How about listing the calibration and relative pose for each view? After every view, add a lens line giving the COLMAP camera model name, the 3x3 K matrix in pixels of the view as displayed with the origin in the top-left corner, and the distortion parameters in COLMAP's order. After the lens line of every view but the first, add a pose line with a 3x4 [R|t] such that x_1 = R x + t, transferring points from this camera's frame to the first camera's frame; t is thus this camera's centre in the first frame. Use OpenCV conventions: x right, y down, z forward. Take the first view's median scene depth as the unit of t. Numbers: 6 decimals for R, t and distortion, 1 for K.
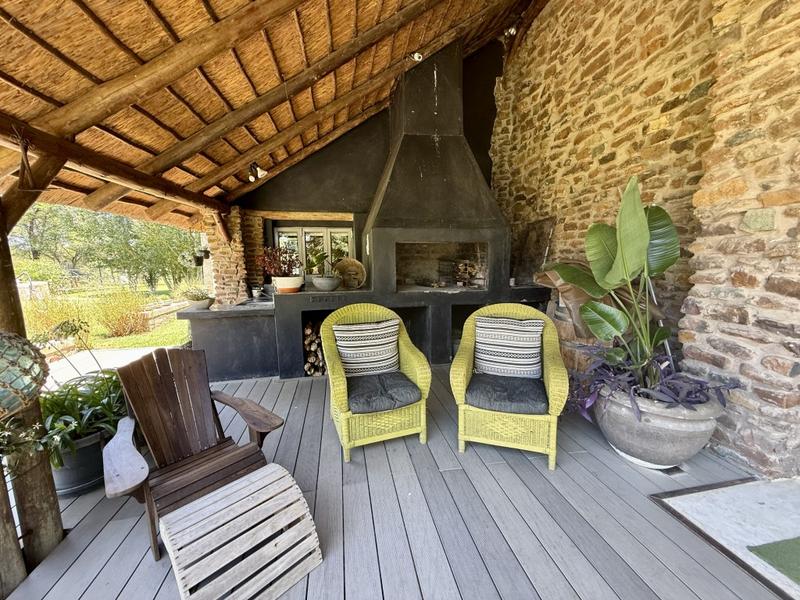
lens RADIAL K [[319.6, 0, 397.8], [0, 319.6, 300.3], [0, 0, 1]] dist [-0.001272, 0.000102]
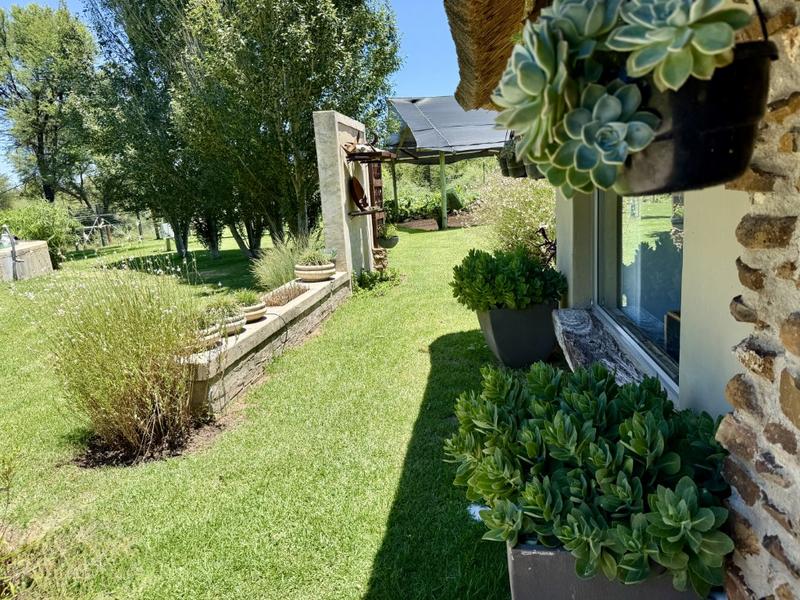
lens RADIAL K [[555.8, 0, 401.3], [0, 555.8, 299.1], [0, 0, 1]] dist [0.005167, 0.000934]
pose [[0.946726, 0.016592, -0.321614, -0.270642], [0.011657, 0.996252, 0.085708, -0.040008], [0.321830, -0.084891, 0.942984, 0.349325]]
